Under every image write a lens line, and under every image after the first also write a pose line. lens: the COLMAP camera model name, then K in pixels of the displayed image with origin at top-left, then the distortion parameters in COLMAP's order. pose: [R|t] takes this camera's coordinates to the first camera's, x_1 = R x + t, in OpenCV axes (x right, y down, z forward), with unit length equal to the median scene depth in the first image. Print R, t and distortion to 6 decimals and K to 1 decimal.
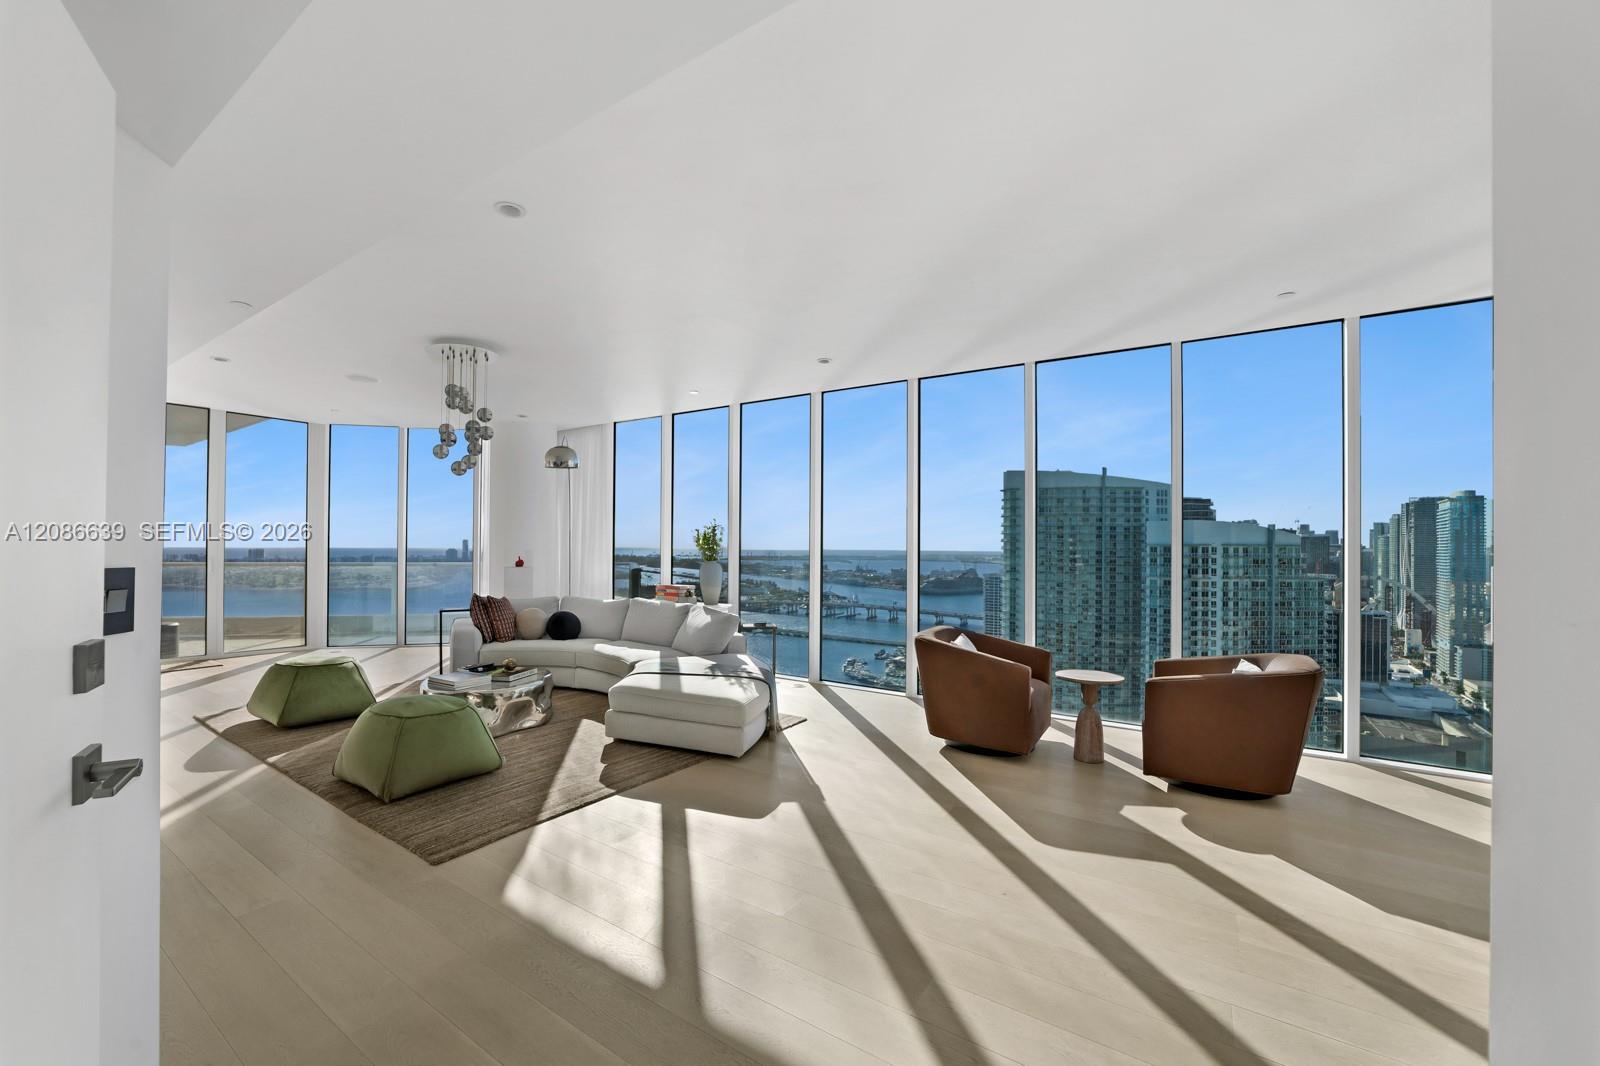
lens RADIAL K [[668.9, 0, 795.2], [0, 668.9, 537.2], [0, 0, 1]] dist [-0.004068, -0.000316]
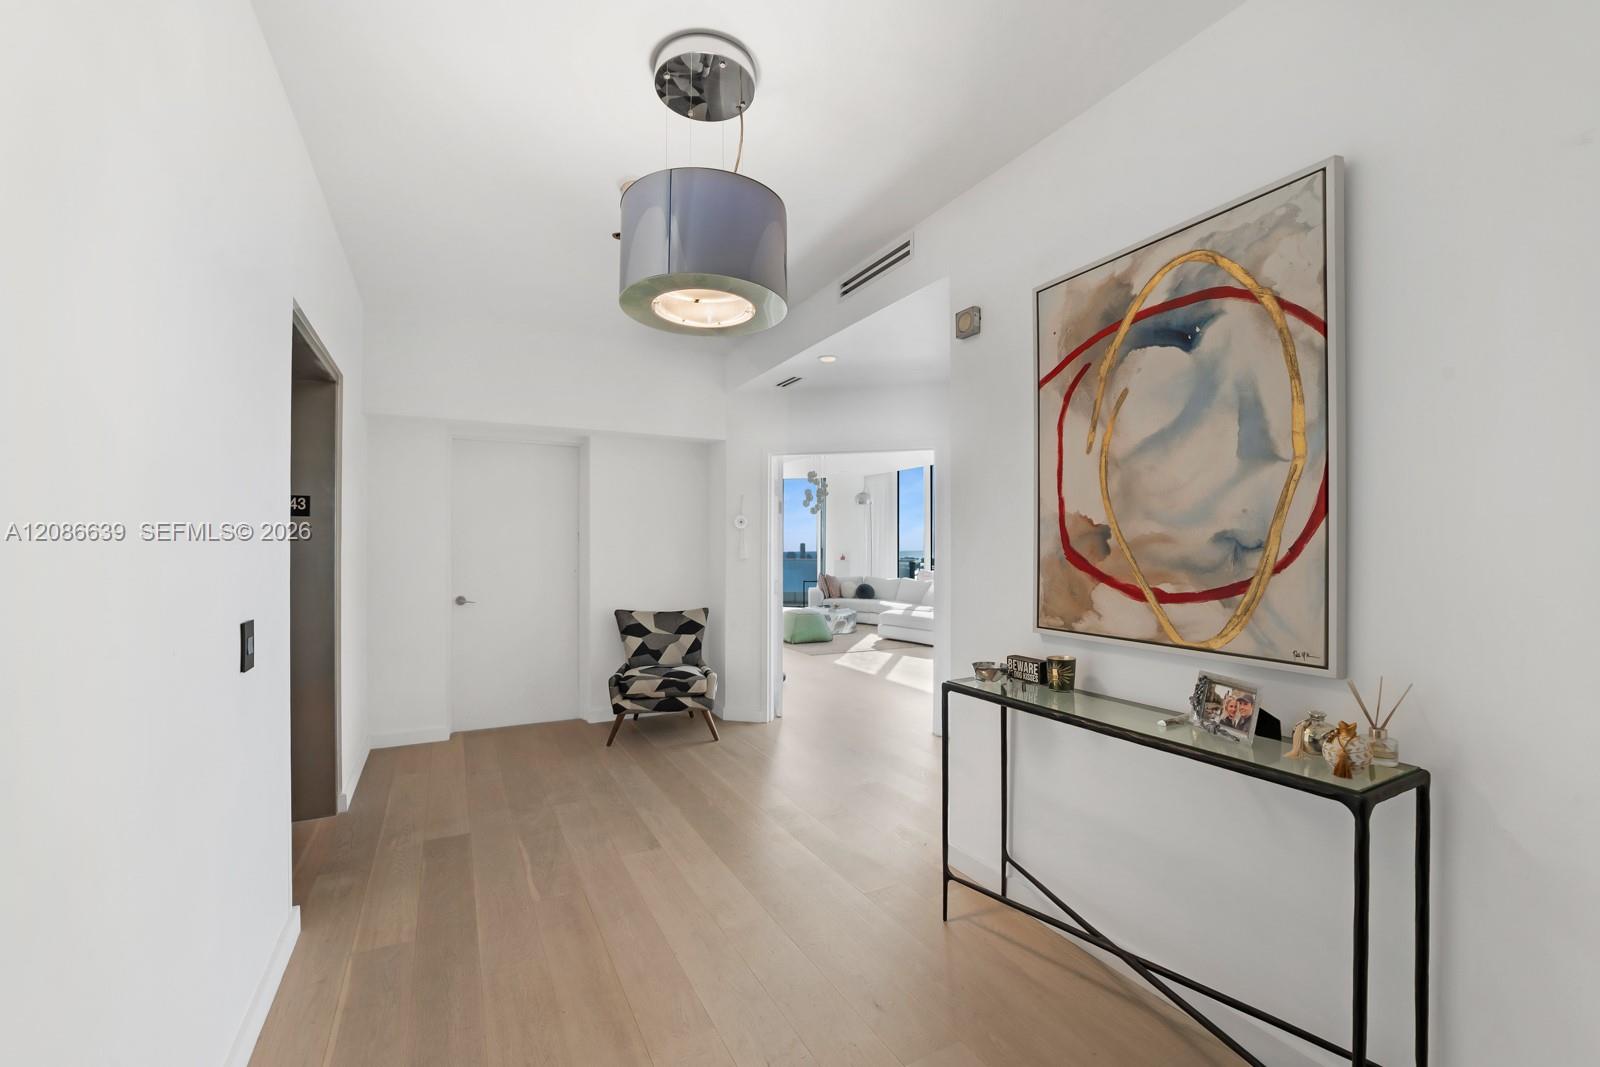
lens RADIAL K [[668.9, 0, 799.5], [0, 668.9, 540.3], [0, 0, 1]] dist [-0.004068, -0.000316]
pose [[0.894434, -0.004780, -0.447175, 0.393075], [0.005155, 0.999987, -0.000378, -0.009419], [0.447171, -0.001967, 0.894446, -0.894375]]
